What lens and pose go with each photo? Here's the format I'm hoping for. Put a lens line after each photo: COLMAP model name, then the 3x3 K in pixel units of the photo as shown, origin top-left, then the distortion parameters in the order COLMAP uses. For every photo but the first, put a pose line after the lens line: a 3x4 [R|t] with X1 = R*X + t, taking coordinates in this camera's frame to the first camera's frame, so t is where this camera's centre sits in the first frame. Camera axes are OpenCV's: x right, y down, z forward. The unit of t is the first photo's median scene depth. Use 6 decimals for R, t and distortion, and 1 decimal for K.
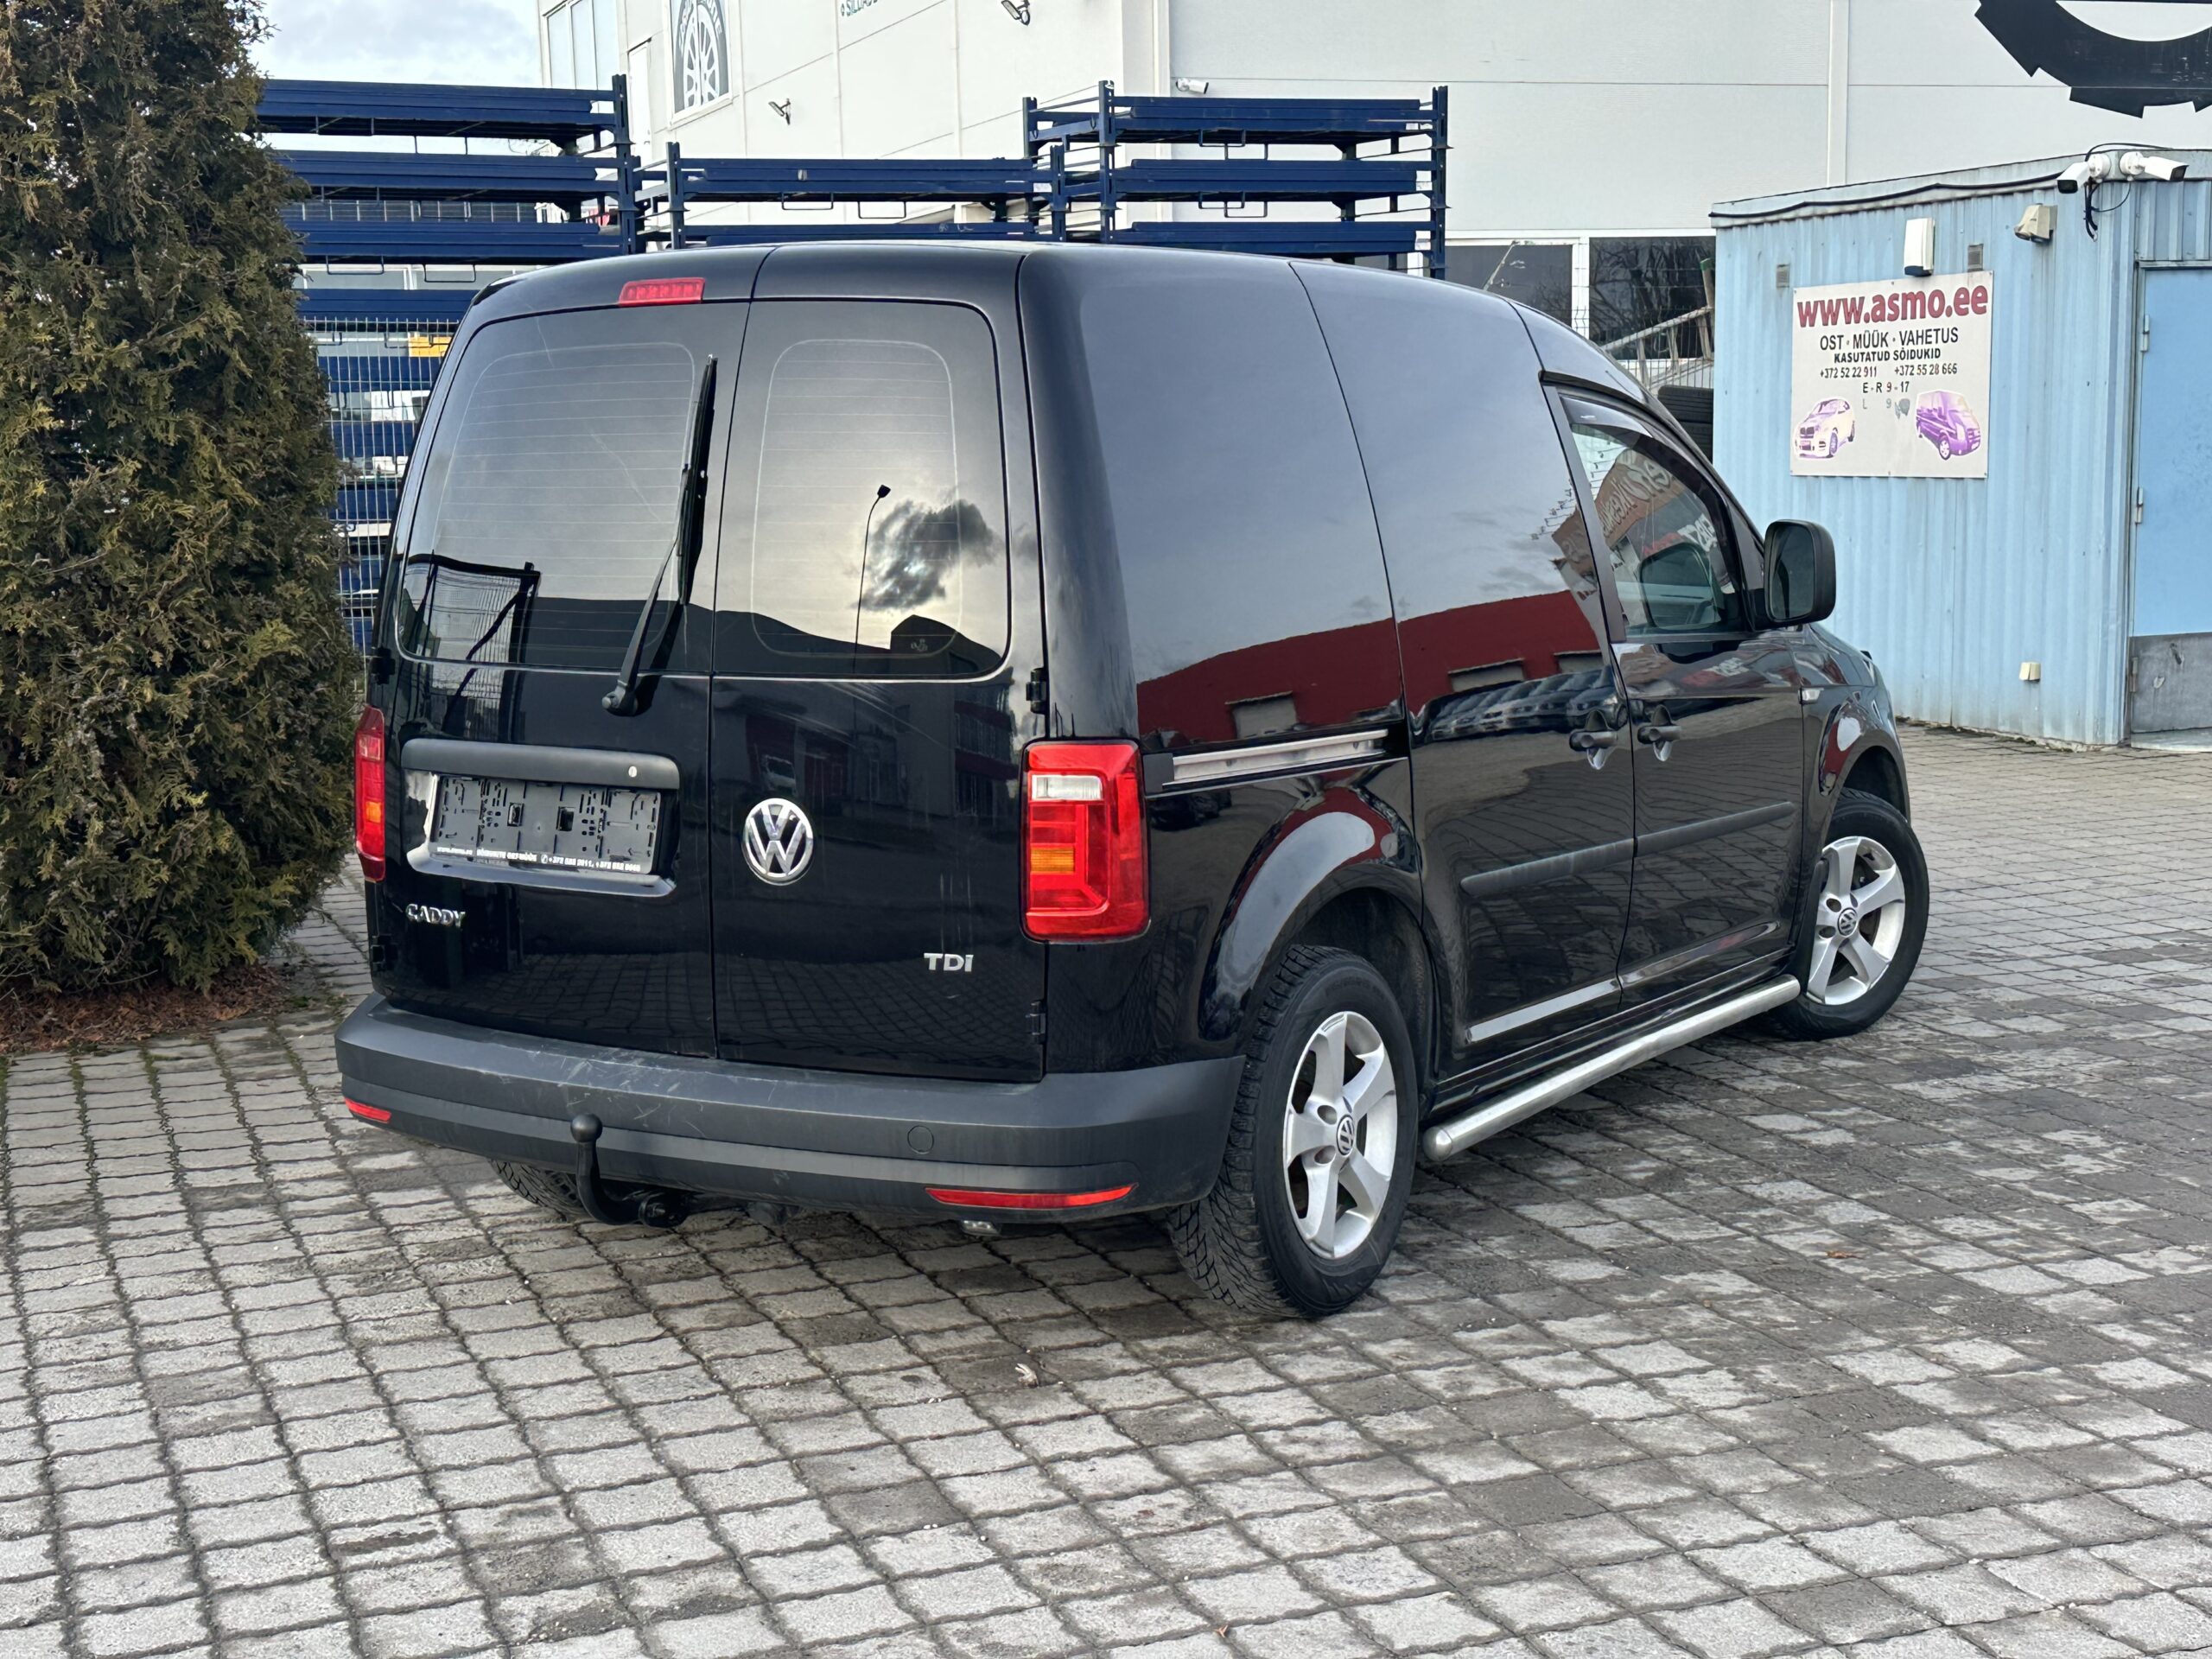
lens RADIAL K [[2999.2, 0, 1097.4], [0, 2999.2, 828.9], [0, 0, 1]] dist [0.290017, -0.709289]
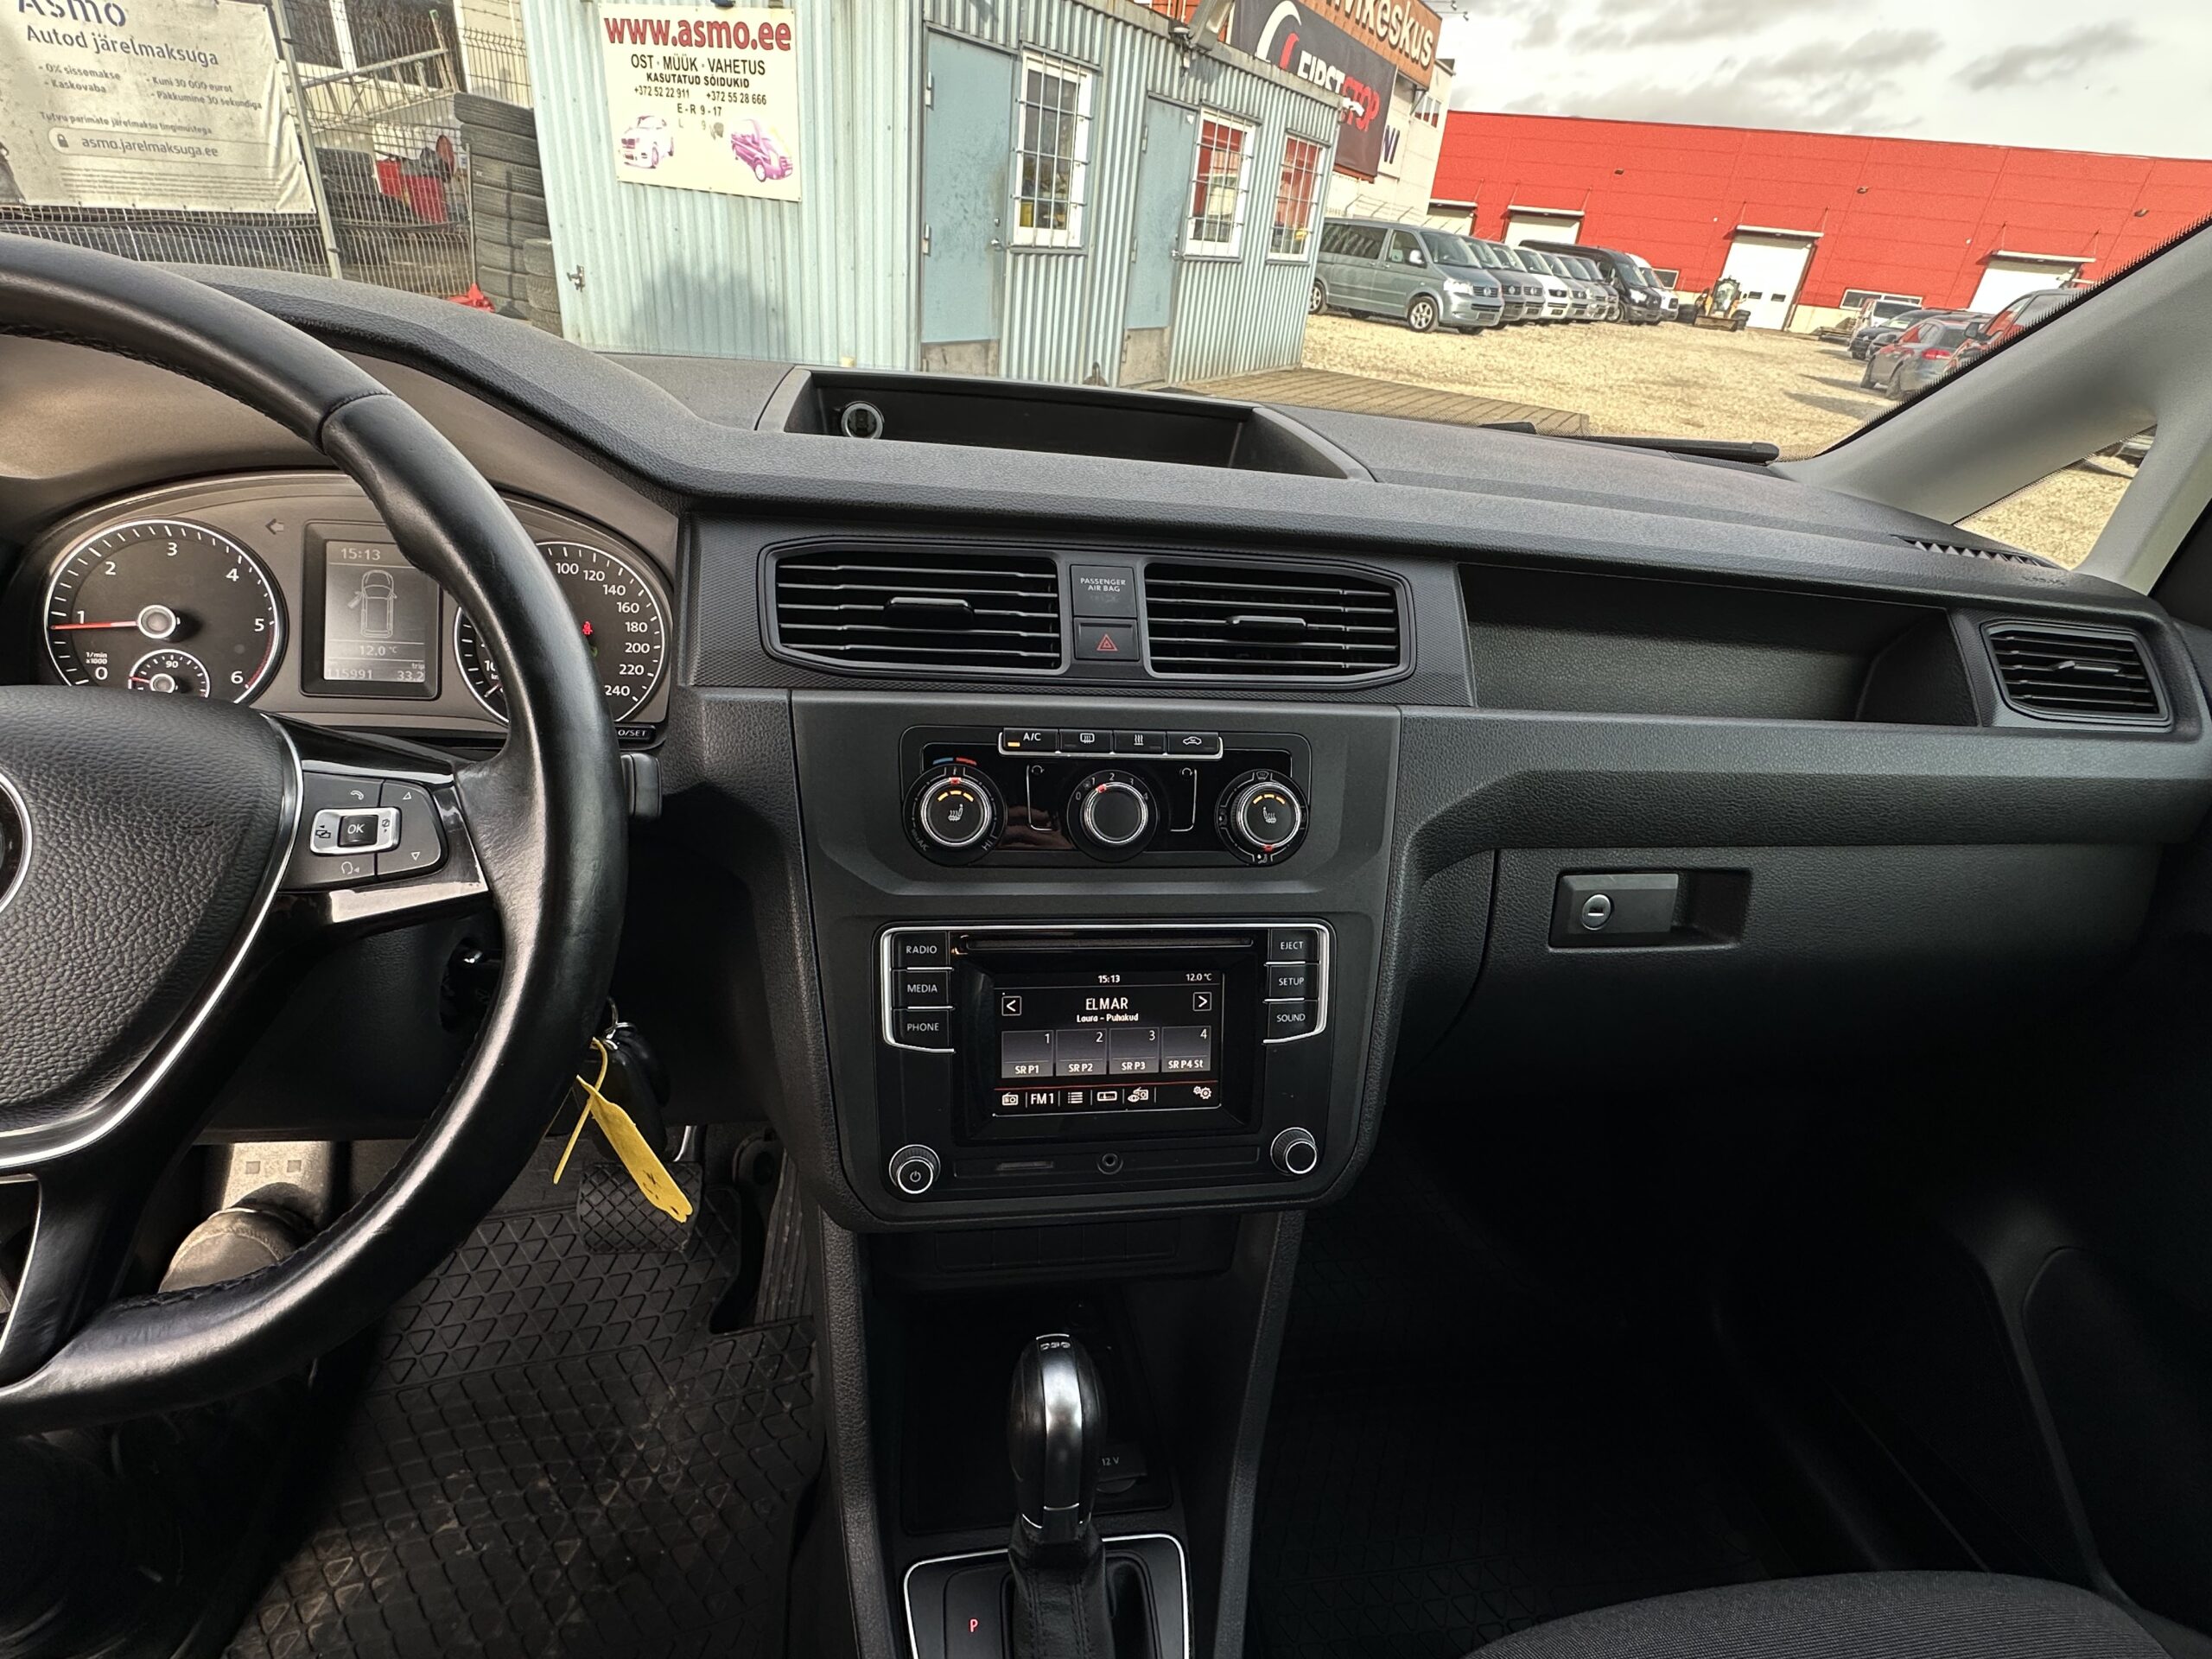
lens RADIAL K [[1078.0, 0, 1104.9], [0, 1078.0, 861.2], [0, 0, 1]] dist [-0.012362, 0.001438]
pose [[0.746835, -0.256384, 0.613599, 0.034868], [-0.021973, 0.912676, 0.408093, -0.049344], [-0.664646, -0.318261, 0.675985, 0.537541]]
